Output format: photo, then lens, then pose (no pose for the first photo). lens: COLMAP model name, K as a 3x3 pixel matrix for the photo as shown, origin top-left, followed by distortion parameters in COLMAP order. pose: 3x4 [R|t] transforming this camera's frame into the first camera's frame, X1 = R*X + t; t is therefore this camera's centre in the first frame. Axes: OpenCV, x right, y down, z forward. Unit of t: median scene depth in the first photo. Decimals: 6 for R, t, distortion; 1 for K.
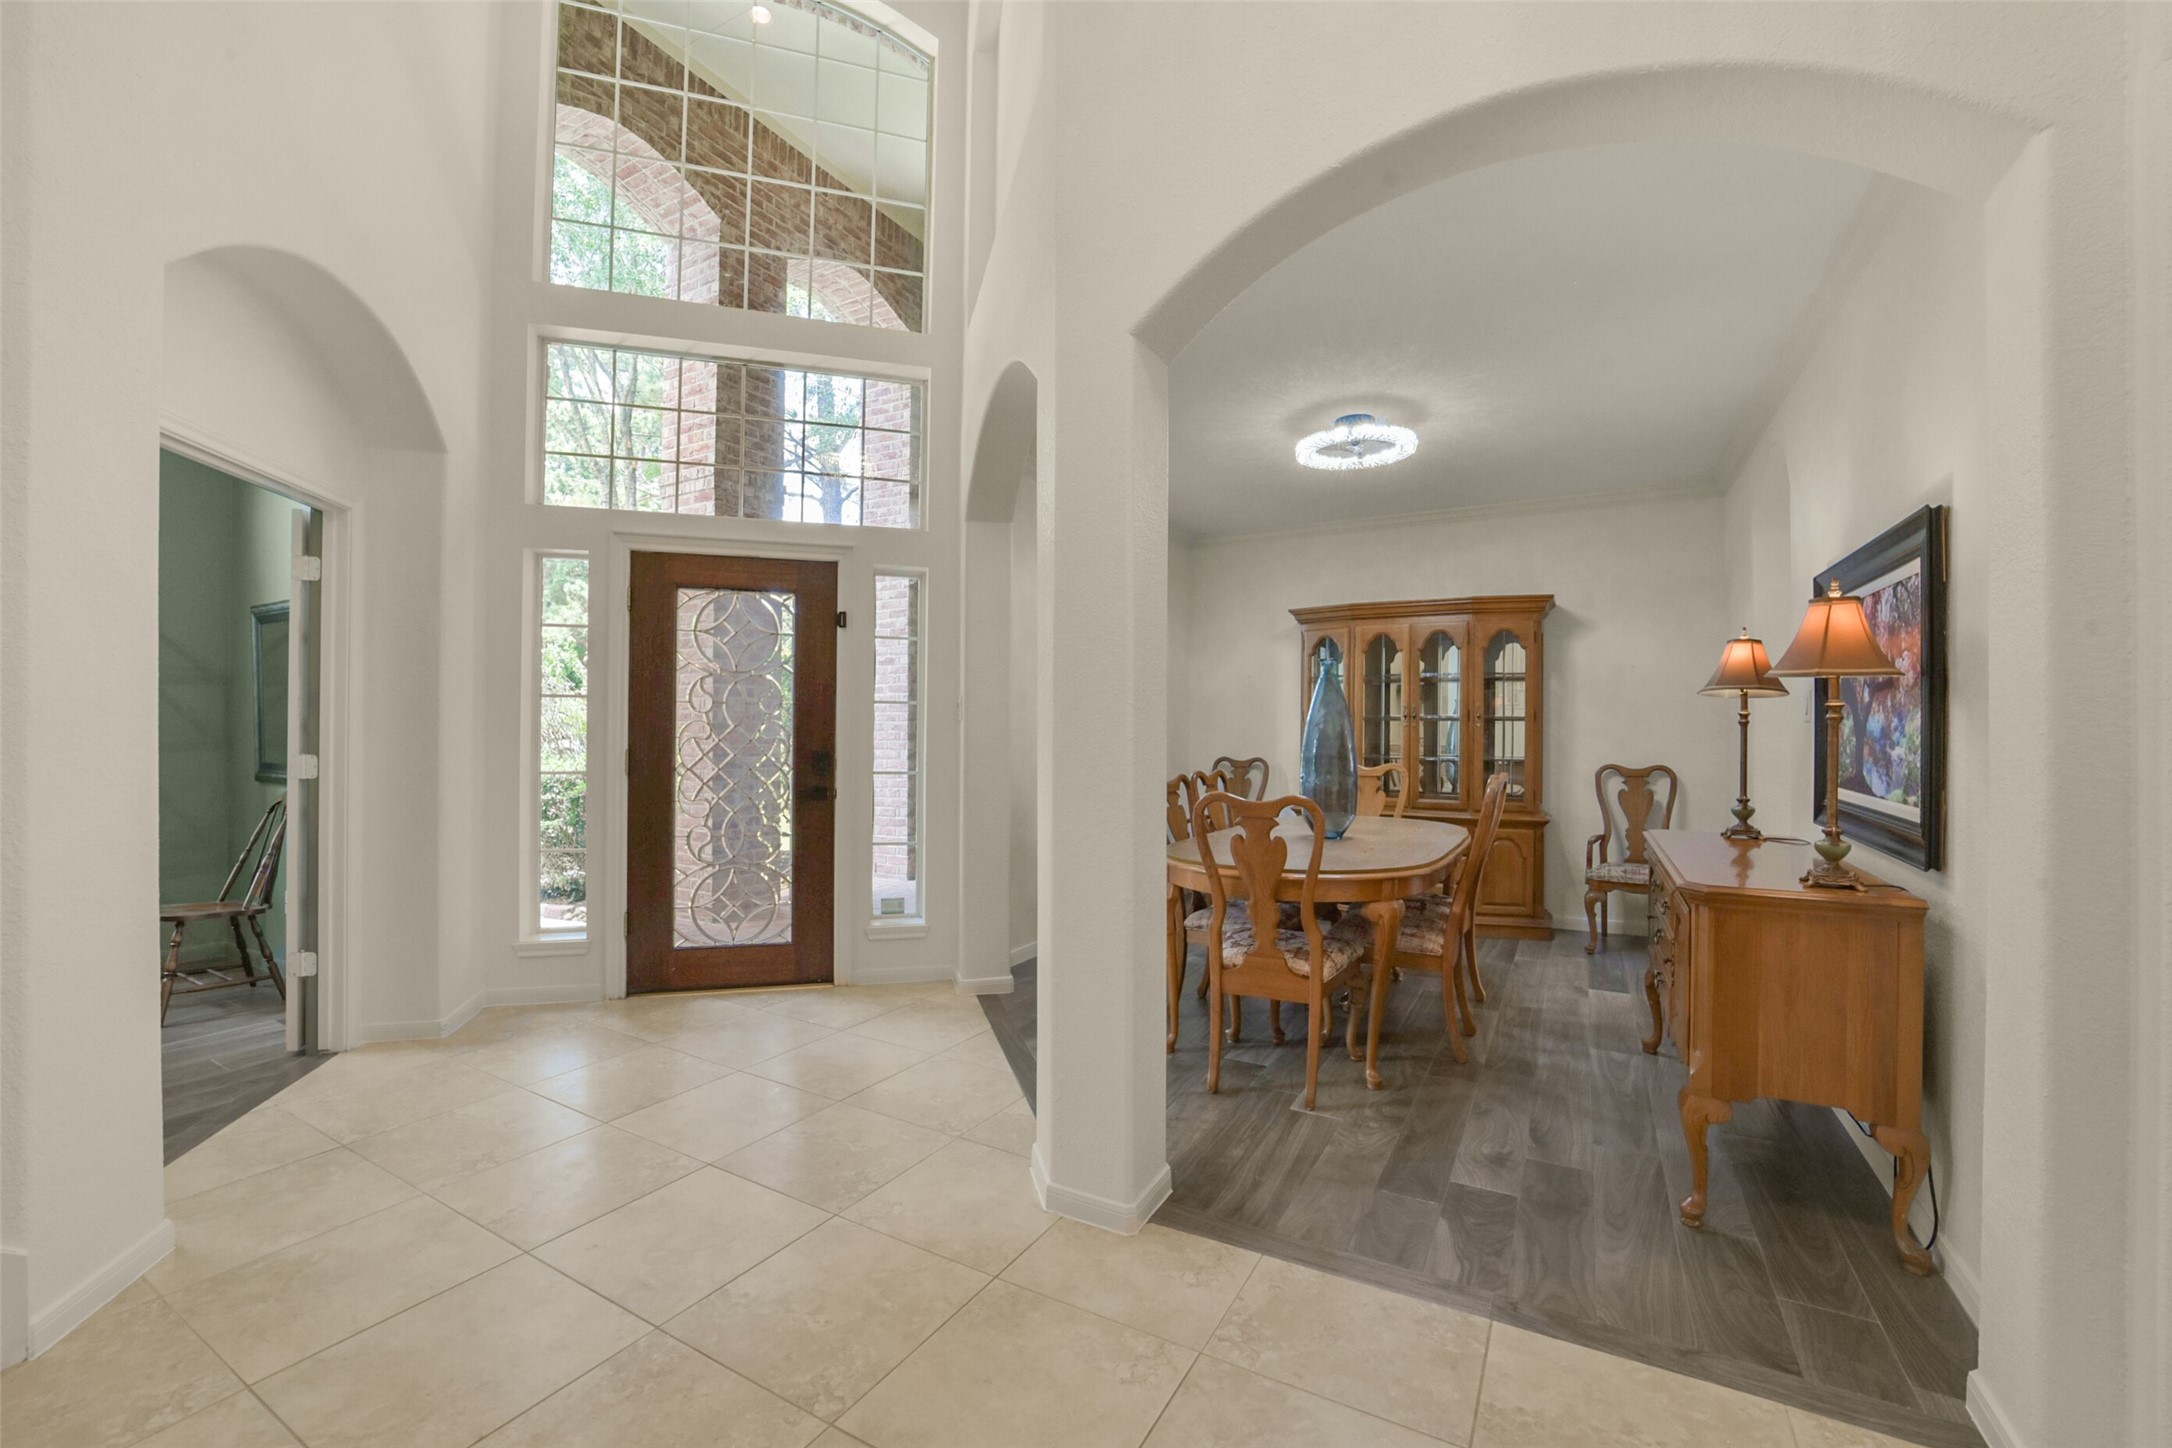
lens RADIAL K [[931.6, 0, 1091.5], [0, 931.6, 730.6], [0, 0, 1]] dist [-0.001840, -0.000211]
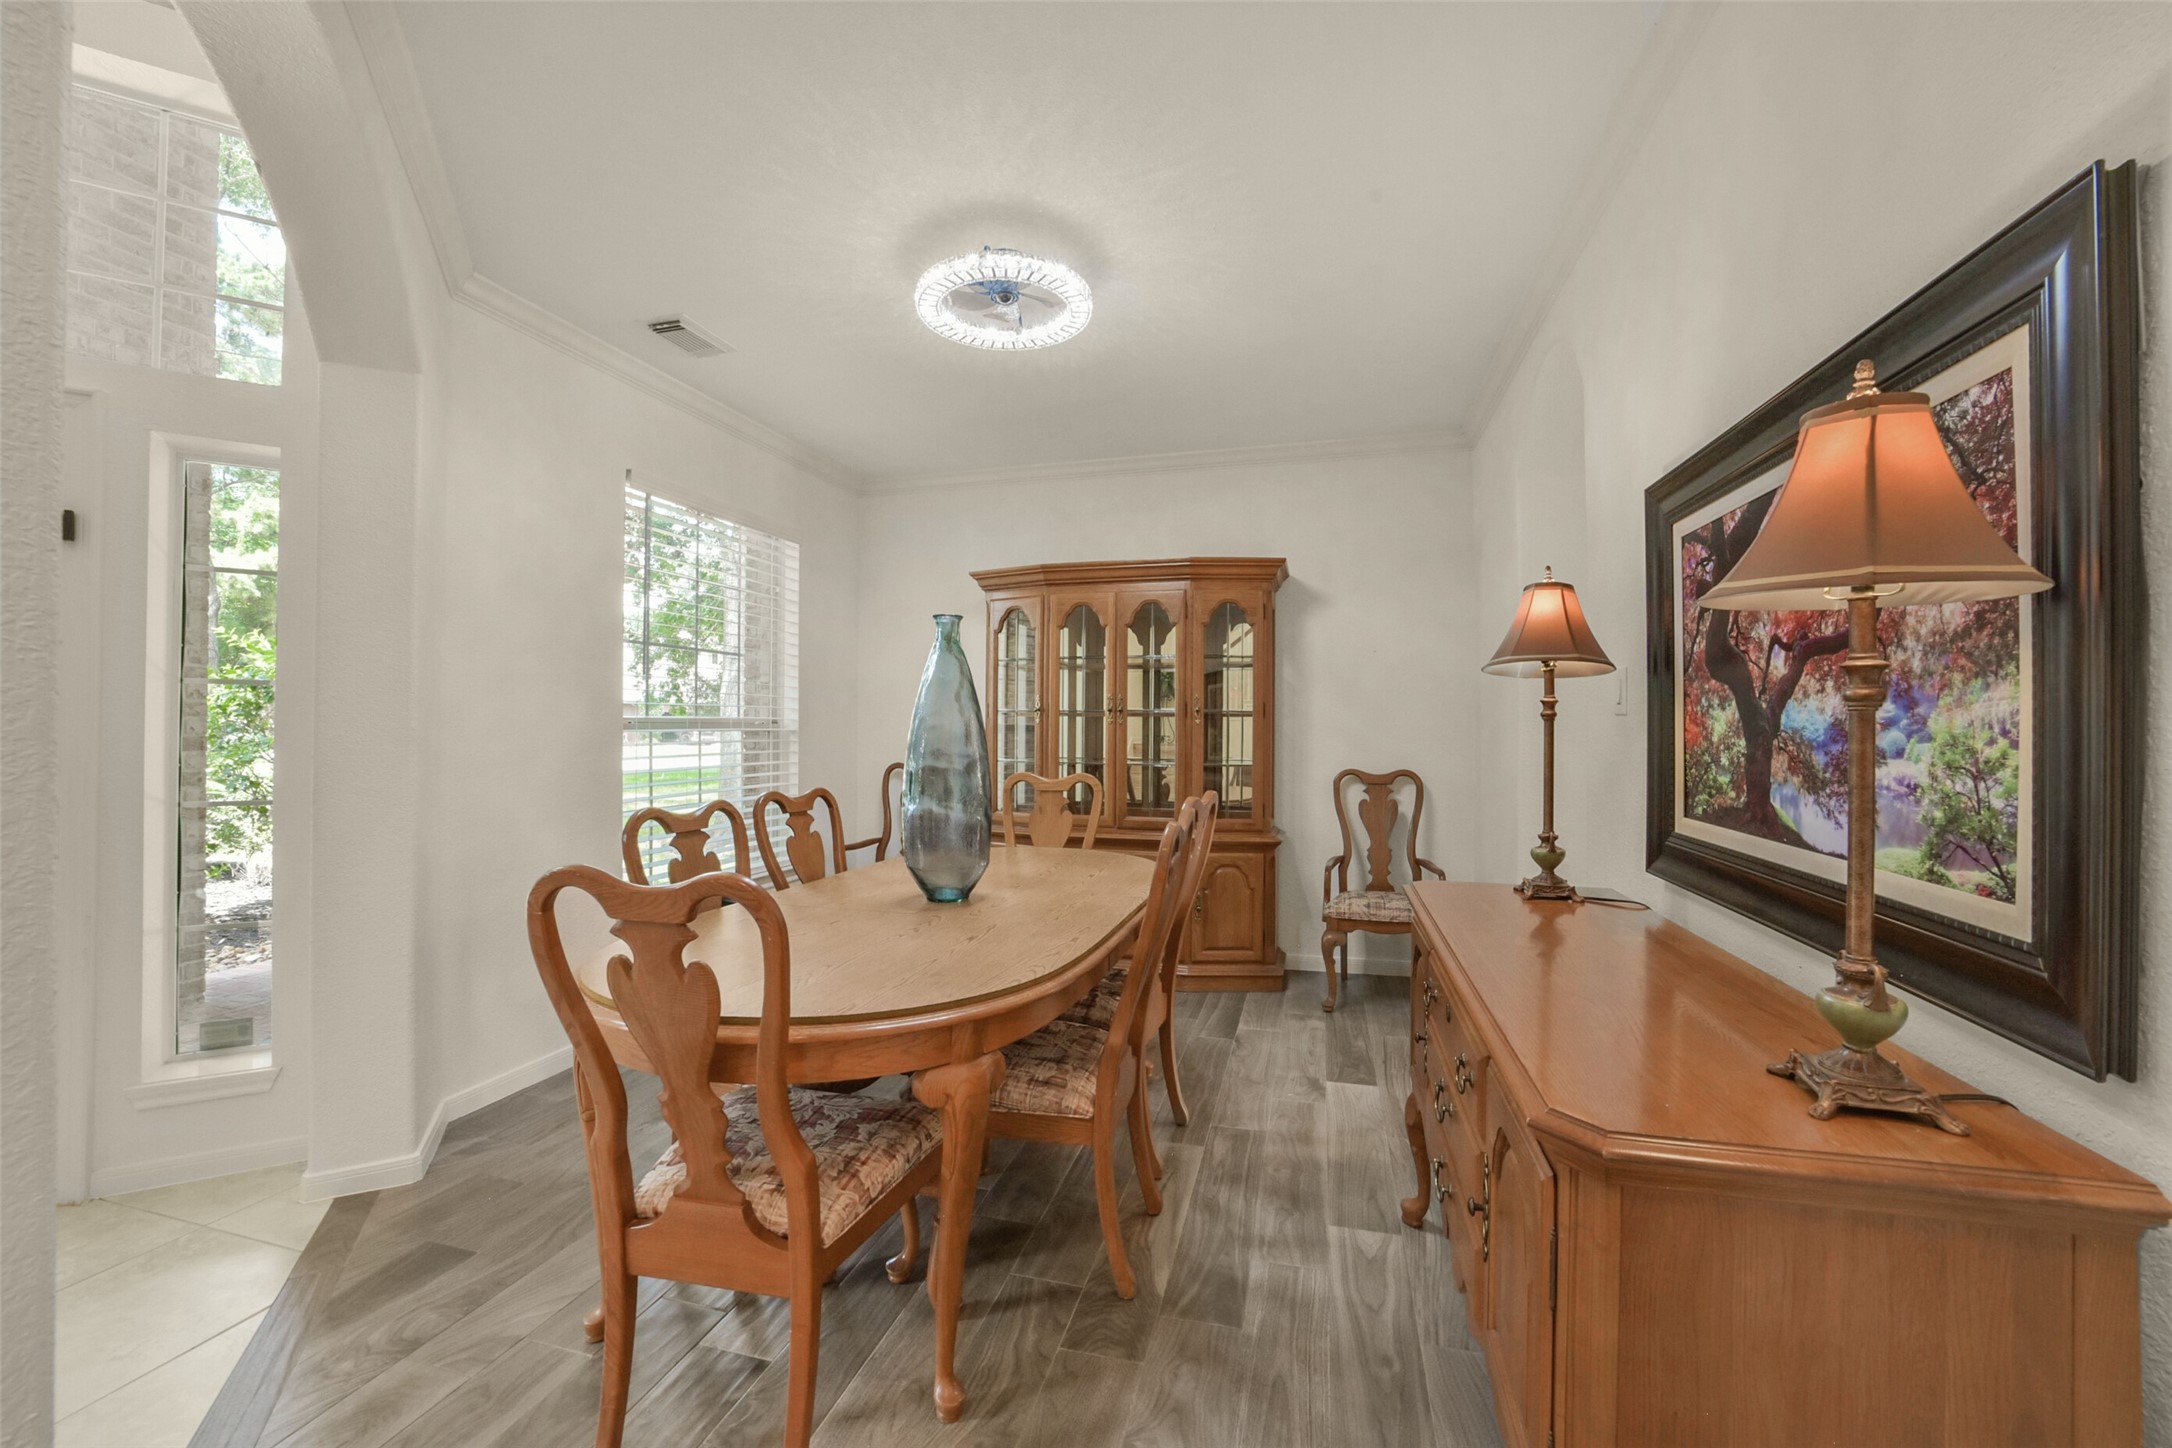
lens RADIAL K [[871.5, 0, 1086.0], [0, 871.5, 724.0], [0, 0, 1]] dist [-0.000025, 0.000006]
pose [[0.975750, 0.000368, 0.218888, 0.207445], [0.000842, 0.999985, -0.005437, 0.000200], [-0.218887, 0.005489, 0.975735, 0.386292]]
